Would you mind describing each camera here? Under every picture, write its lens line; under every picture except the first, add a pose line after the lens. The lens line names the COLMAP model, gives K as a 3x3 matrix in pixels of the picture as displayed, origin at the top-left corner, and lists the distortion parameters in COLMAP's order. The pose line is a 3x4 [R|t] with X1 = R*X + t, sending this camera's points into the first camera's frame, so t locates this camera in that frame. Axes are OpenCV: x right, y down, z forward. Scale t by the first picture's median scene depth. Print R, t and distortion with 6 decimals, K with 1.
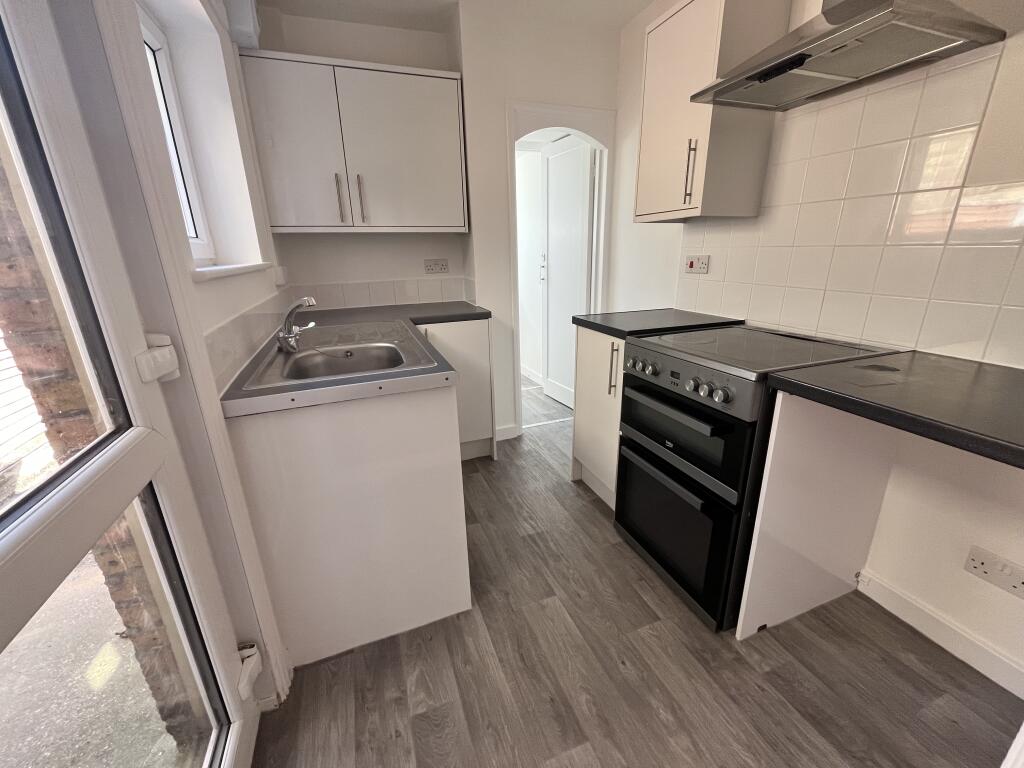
lens RADIAL K [[415.9, 0, 509.2], [0, 415.9, 384.2], [0, 0, 1]] dist [-0.000826, -0.000362]
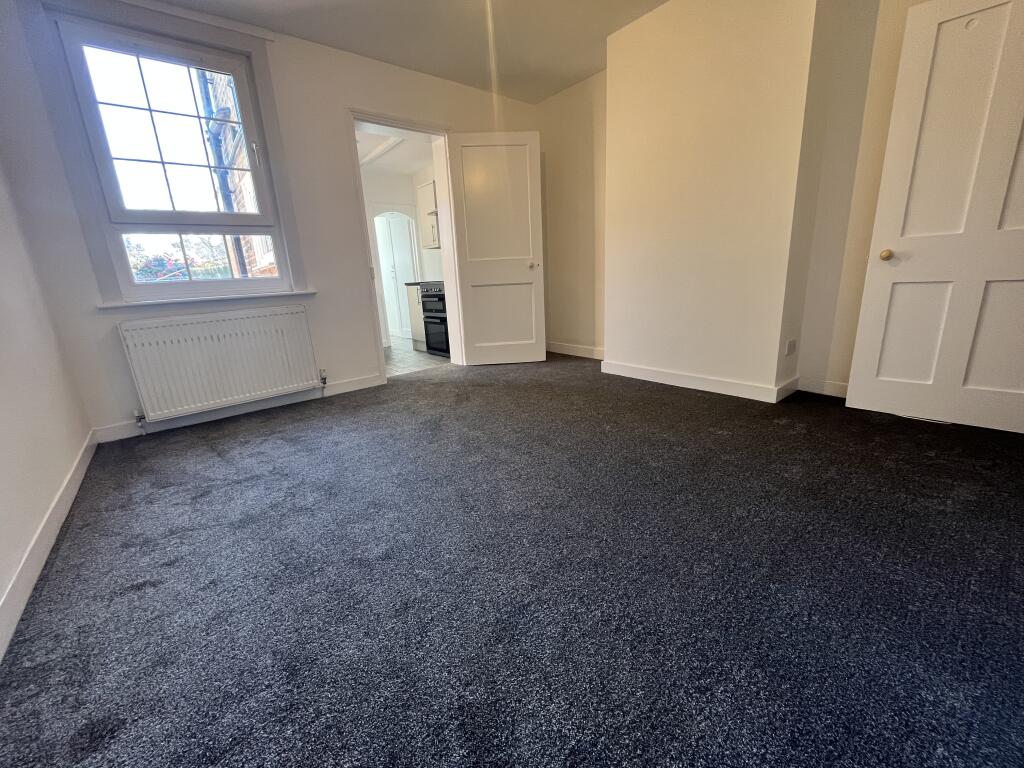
lens RADIAL K [[415.9, 0, 511.4], [0, 415.9, 384.1], [0, 0, 1]] dist [-0.000826, -0.000362]
pose [[0.943182, -0.124317, 0.308143, -0.136804], [0.142633, 0.989063, -0.037555, 0.848620], [-0.300104, 0.079373, 0.950598, -2.153174]]
